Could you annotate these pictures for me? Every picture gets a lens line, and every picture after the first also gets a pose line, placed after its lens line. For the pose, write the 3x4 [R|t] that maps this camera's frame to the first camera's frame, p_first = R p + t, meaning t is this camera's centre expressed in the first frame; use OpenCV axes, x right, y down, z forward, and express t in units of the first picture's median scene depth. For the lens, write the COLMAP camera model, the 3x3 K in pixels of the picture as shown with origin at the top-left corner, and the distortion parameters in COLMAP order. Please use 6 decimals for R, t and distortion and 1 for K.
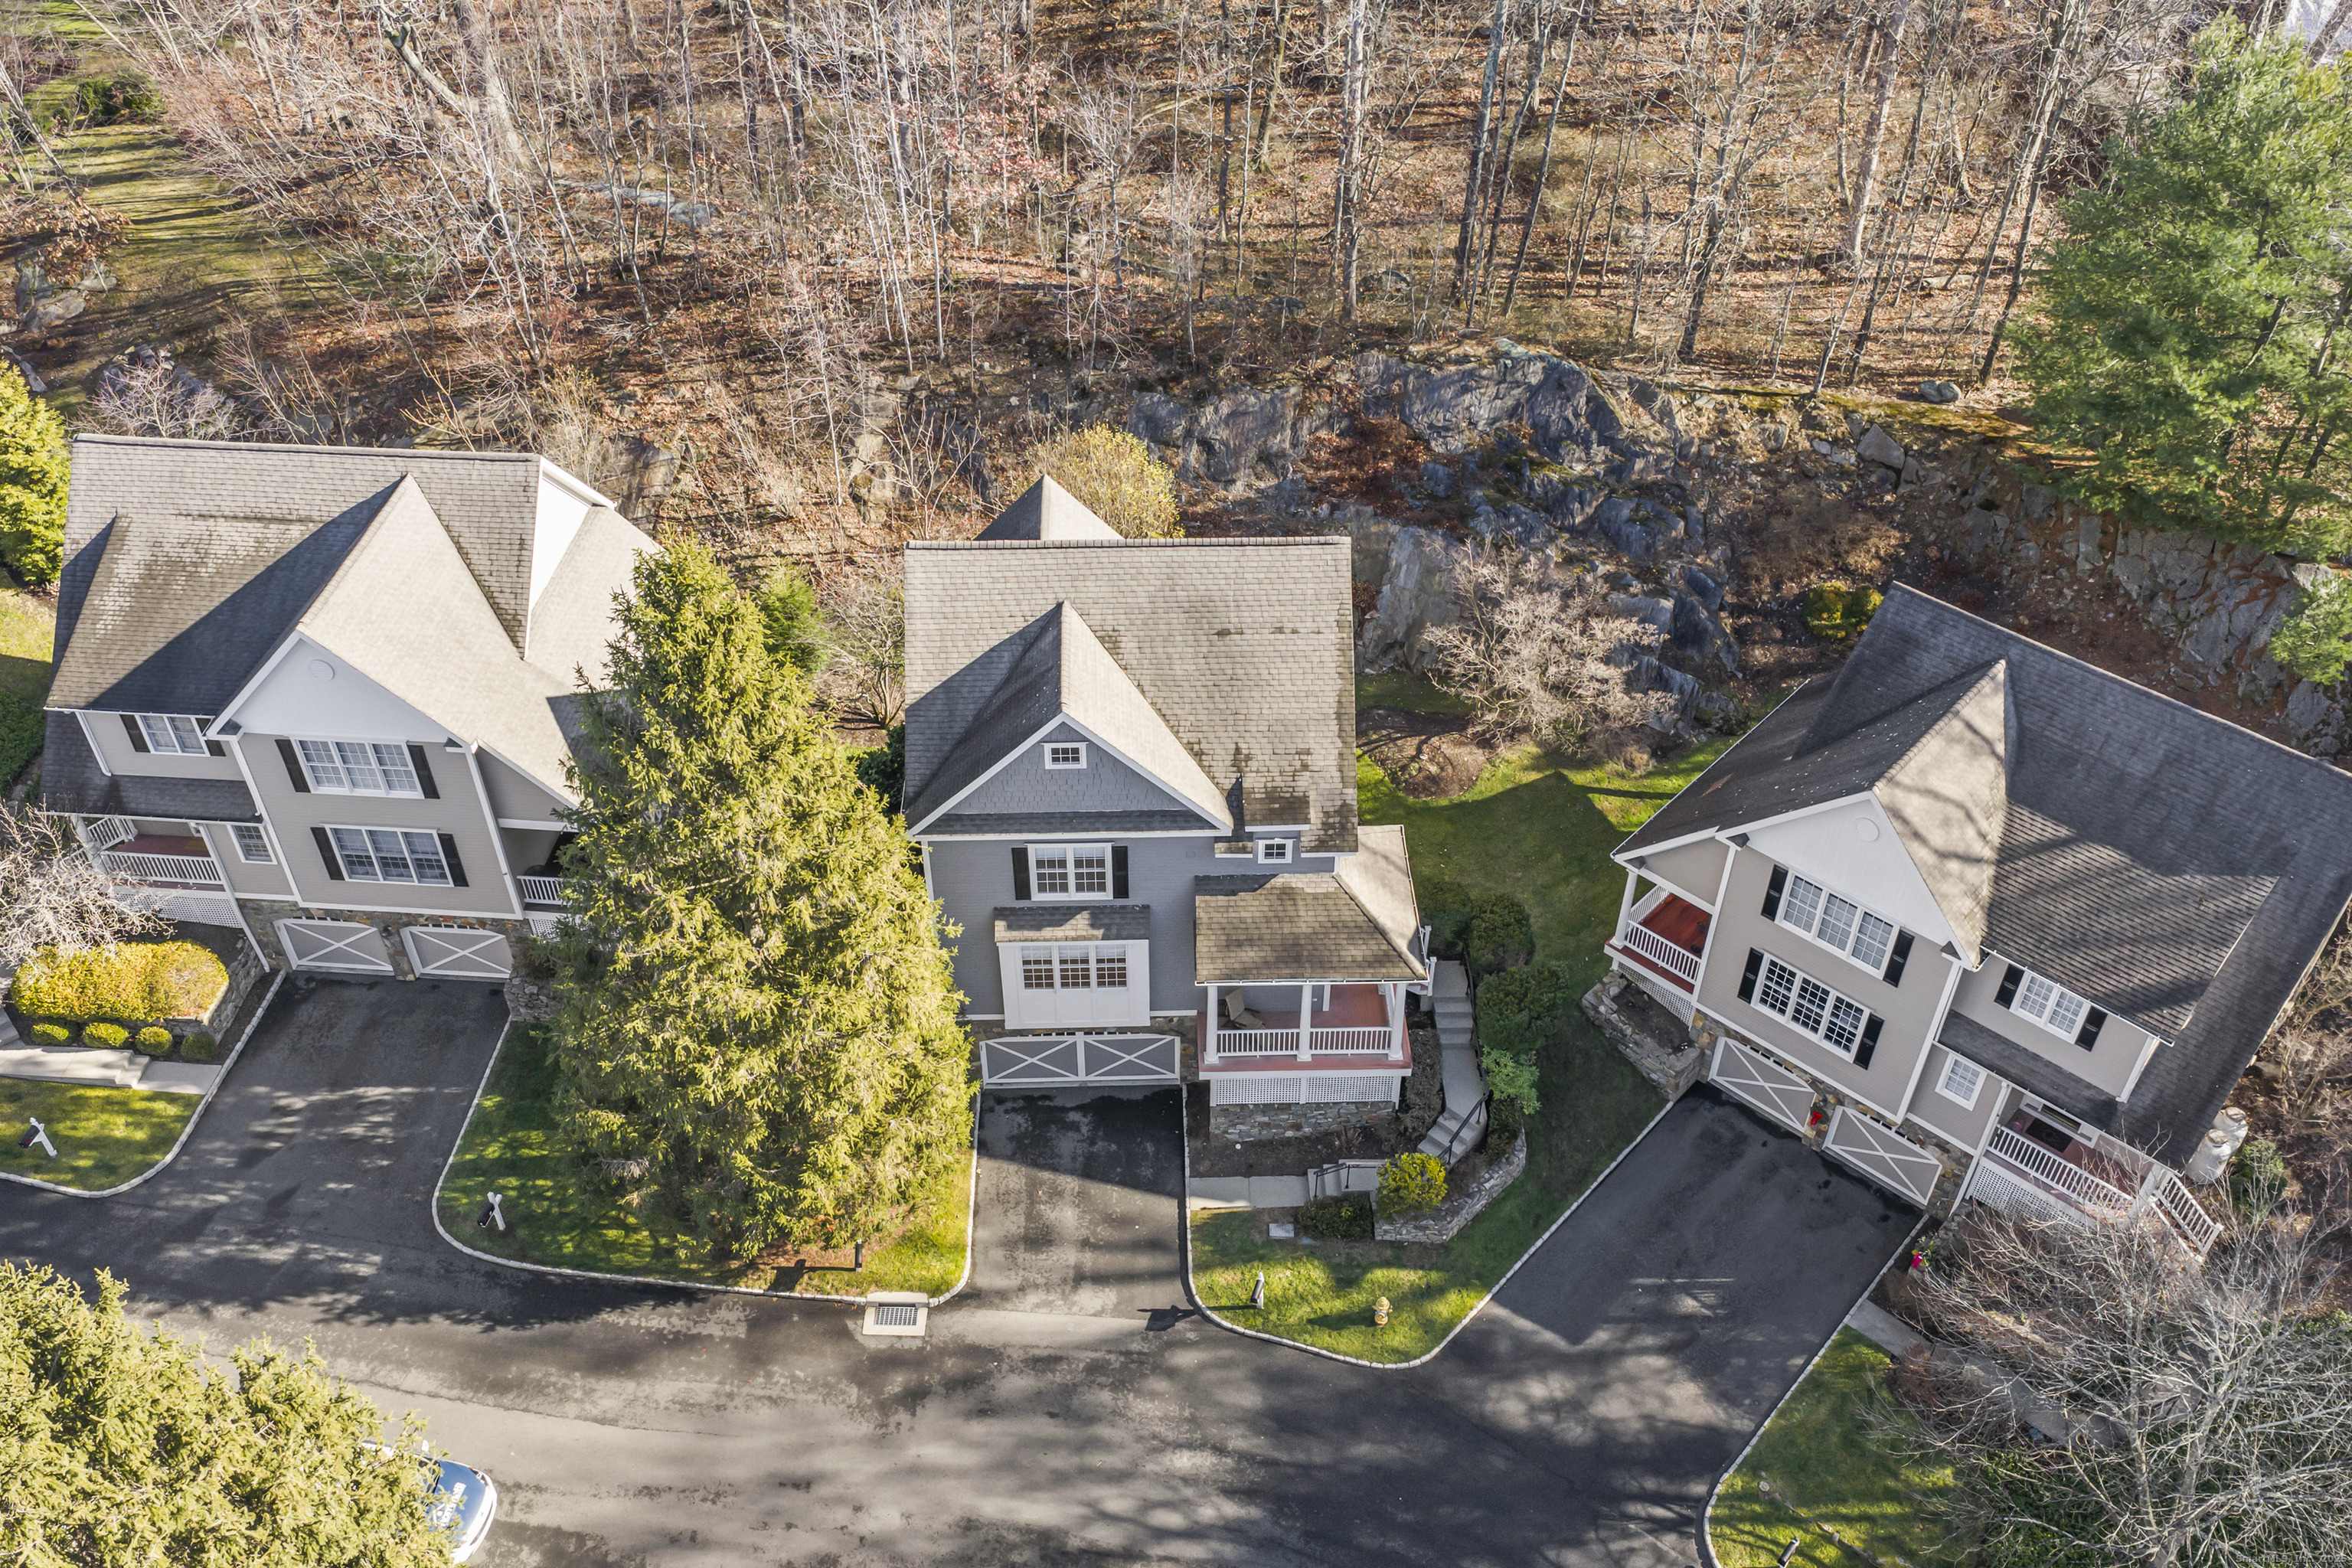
lens RADIAL K [[1884.0, 0, 1177.3], [0, 1884.0, 788.3], [0, 0, 1]] dist [0.059435, 0.000584]
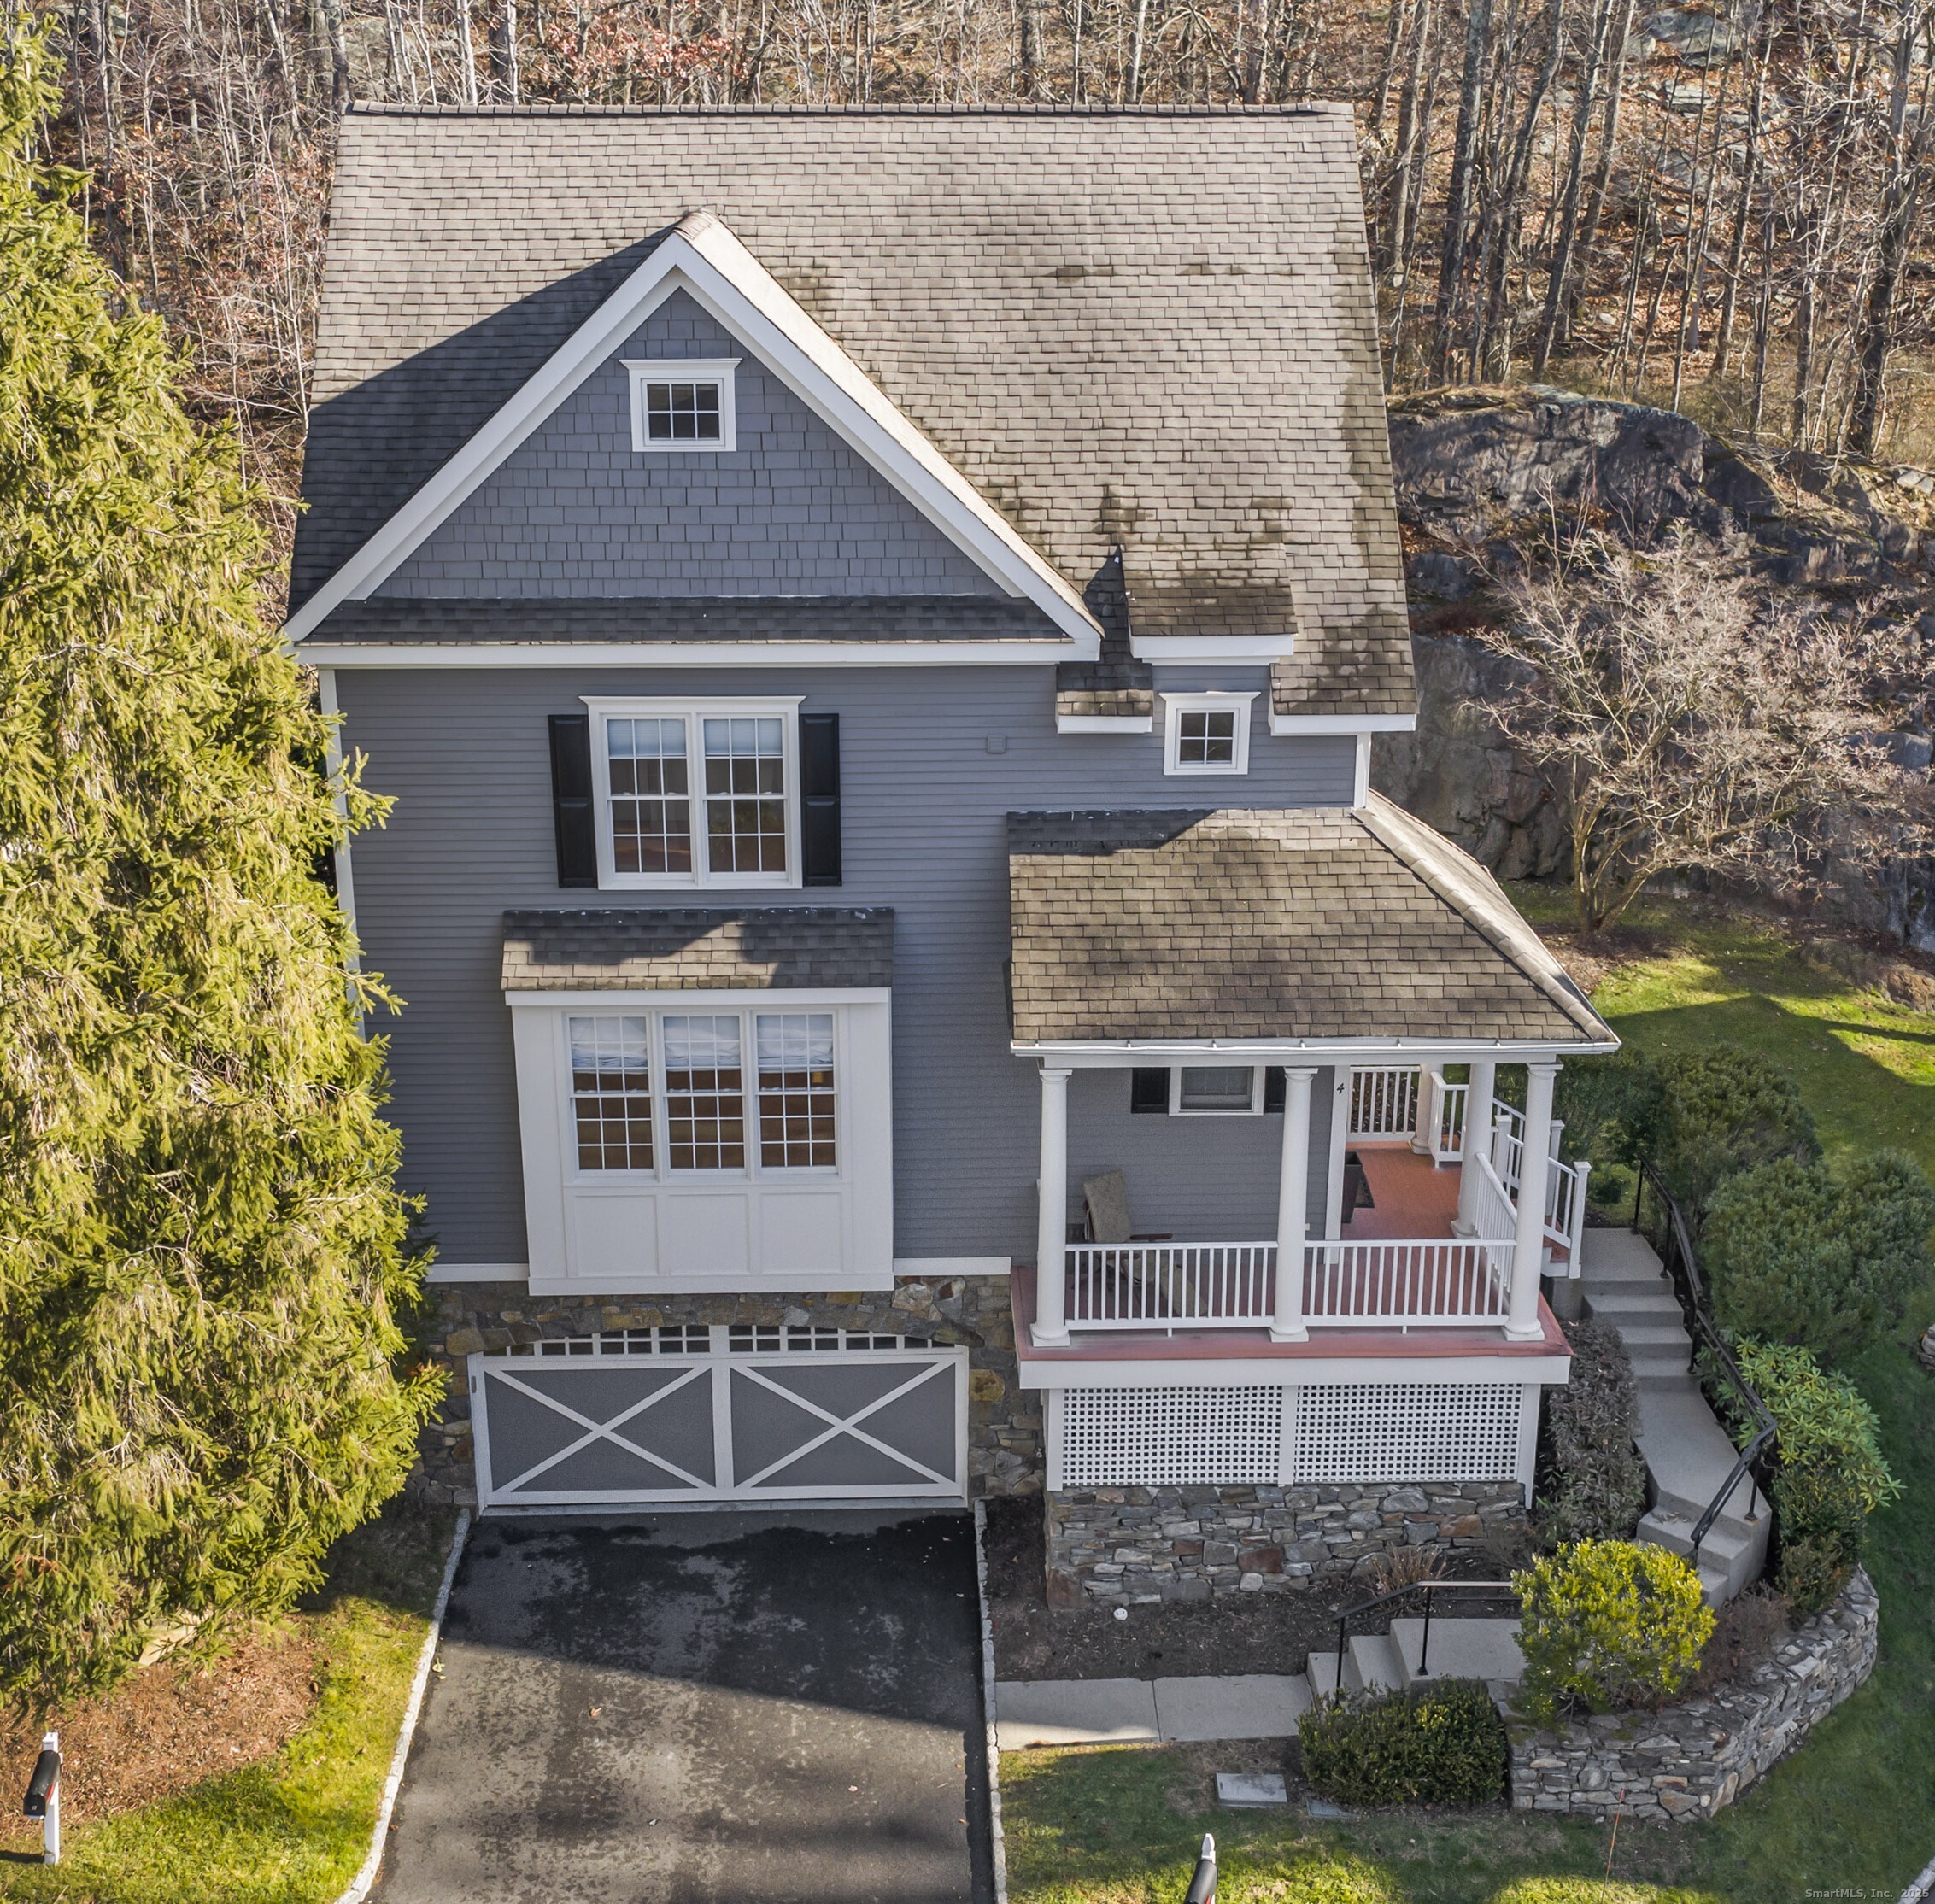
lens RADIAL K [[2573.5, 0, 957.0], [0, 2573.5, 948.5], [0, 0, 1]] dist [0.034461, 0.000000]
pose [[0.999996, 0.000114, 0.002887, -0.002728], [0.000875, 0.940352, -0.340202, 0.251363], [-0.002753, 0.340203, 0.940348, 0.479517]]
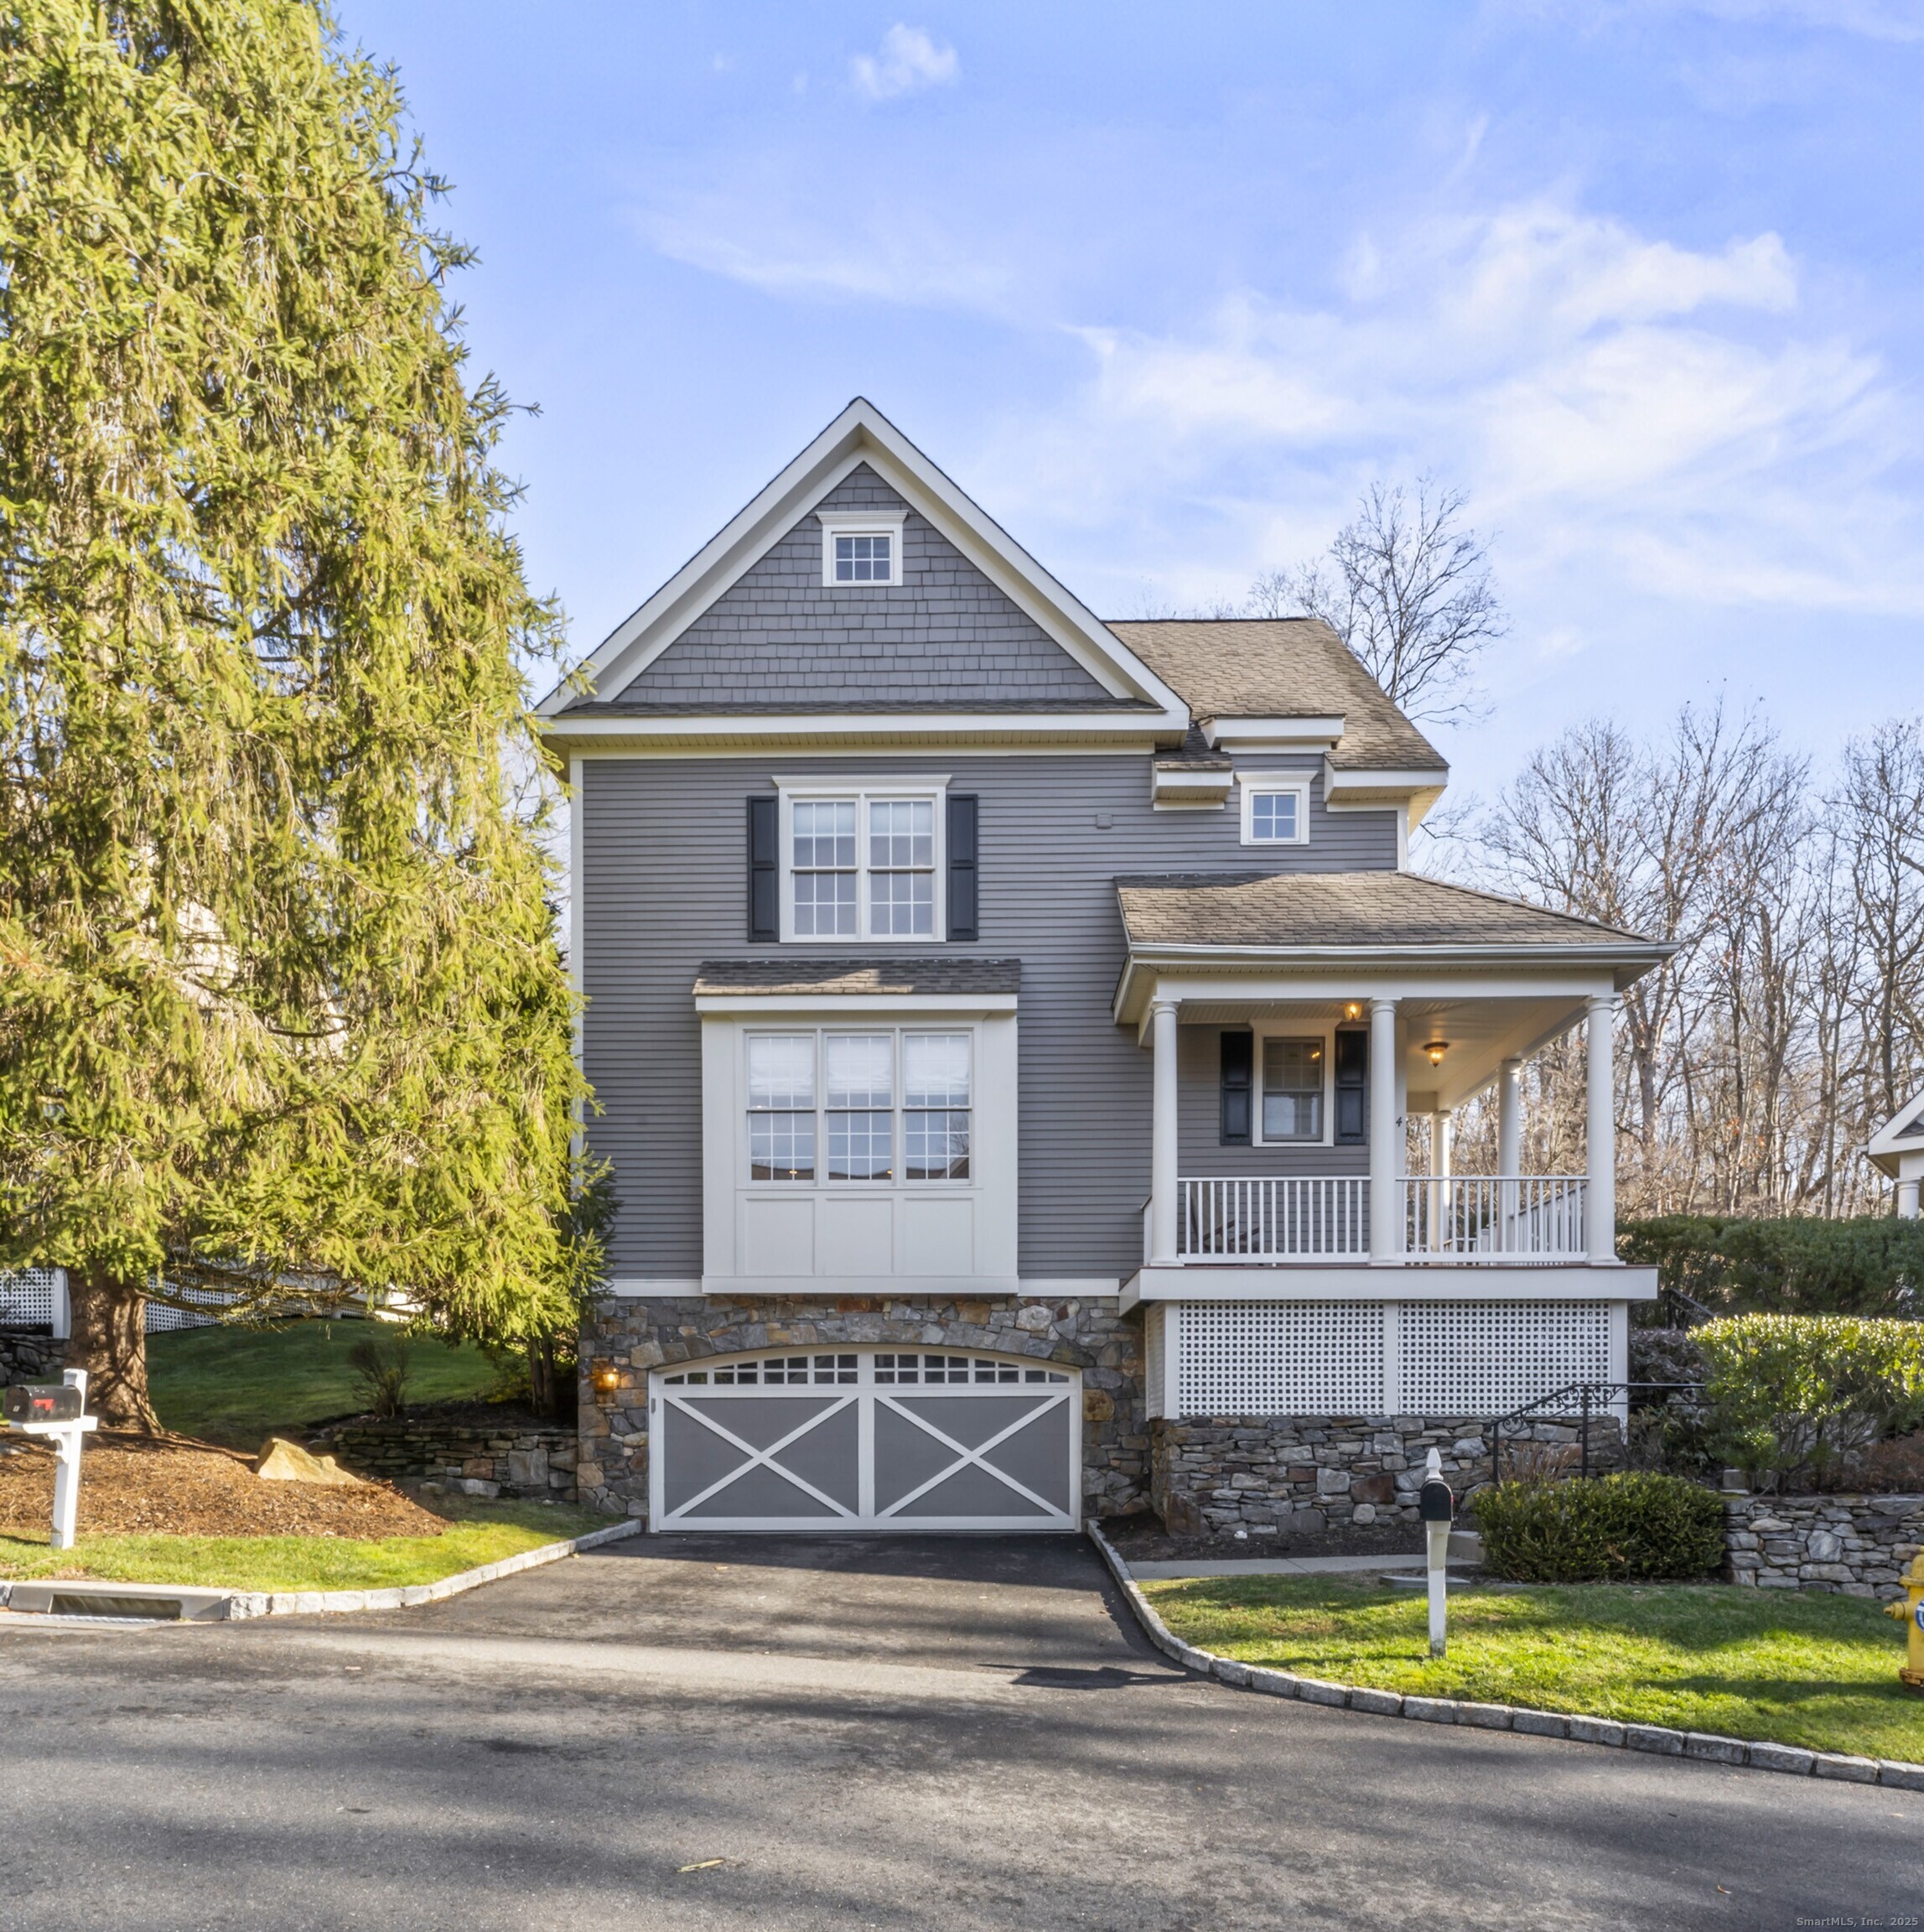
lens RADIAL K [[1530.1, 0, 979.2], [0, 1530.1, 968.4], [0, 0, 1]] dist [-0.010065, 0.013233]
pose [[0.999242, 0.000887, -0.038926, -0.009610], [-0.025464, 0.771183, -0.636105, 0.309191], [0.029455, 0.636613, 0.770620, 0.682220]]
